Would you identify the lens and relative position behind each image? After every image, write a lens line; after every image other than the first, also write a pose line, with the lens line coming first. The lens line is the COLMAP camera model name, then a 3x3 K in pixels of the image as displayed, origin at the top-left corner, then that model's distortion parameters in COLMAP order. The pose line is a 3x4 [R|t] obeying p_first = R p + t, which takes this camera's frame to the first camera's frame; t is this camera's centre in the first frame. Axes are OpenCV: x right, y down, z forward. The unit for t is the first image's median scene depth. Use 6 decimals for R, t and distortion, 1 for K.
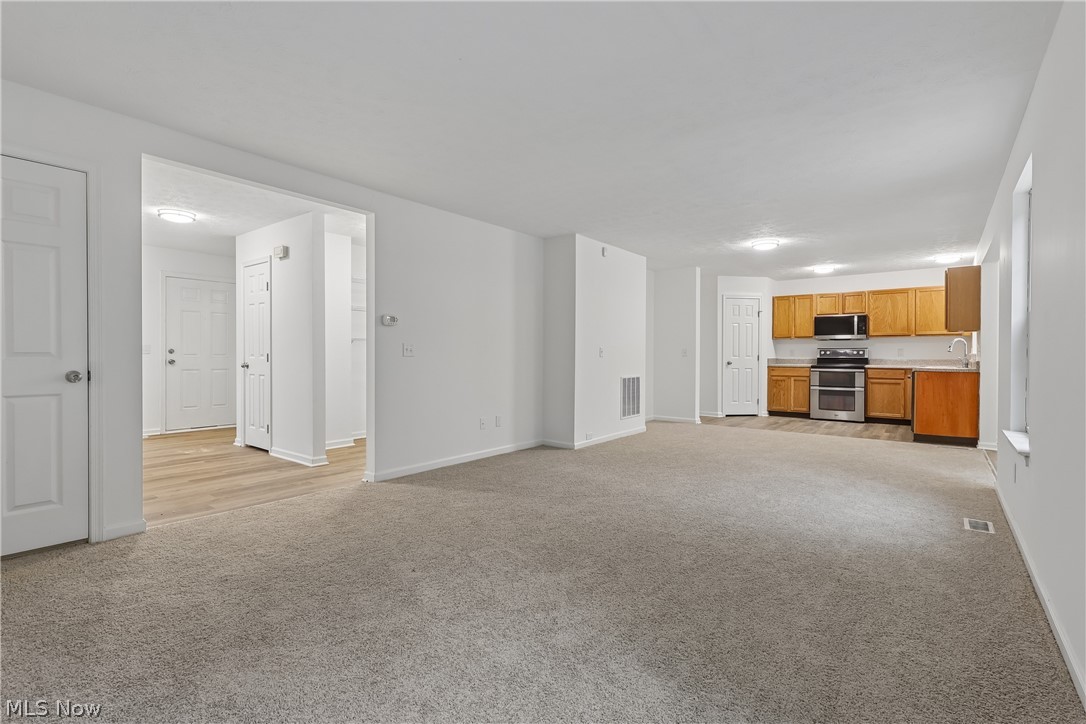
lens RADIAL K [[507.7, 0, 543.2], [0, 507.7, 362.2], [0, 0, 1]] dist [-0.002621, -0.000673]
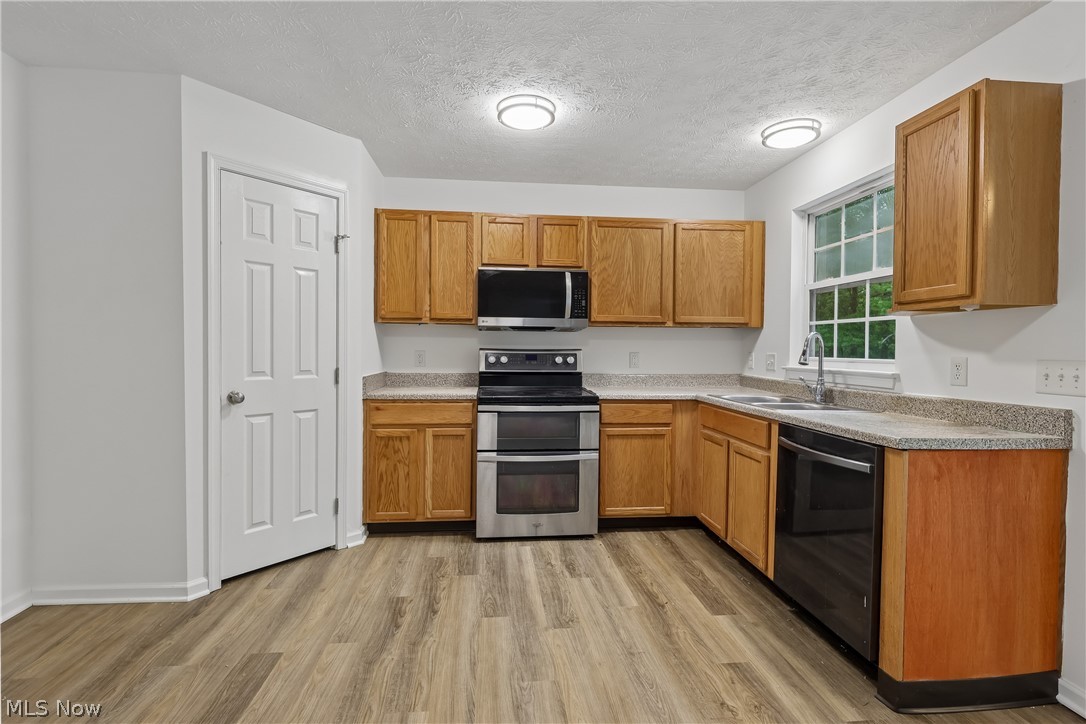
lens RADIAL K [[507.7, 0, 536.1], [0, 507.7, 357.6], [0, 0, 1]] dist [-0.002621, -0.000673]
pose [[0.729673, -0.008261, 0.683747, 0.310617], [0.001246, 0.999941, 0.010751, -0.026034], [-0.683796, -0.006993, 0.729640, 0.710272]]
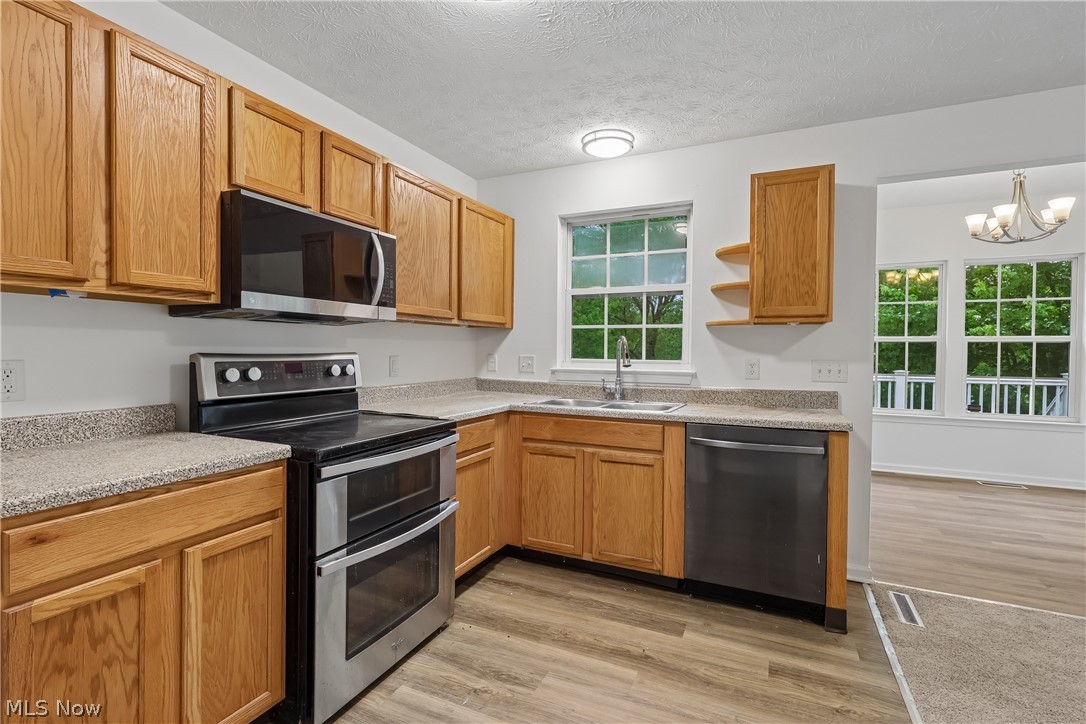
lens RADIAL K [[507.7, 0, 540.0], [0, 507.7, 358.7], [0, 0, 1]] dist [-0.002621, -0.000673]
pose [[-0.215914, -0.021946, 0.976166, 0.333481], [0.003977, 0.999719, 0.023355, -0.031690], [-0.976404, 0.008925, -0.215766, 0.969821]]
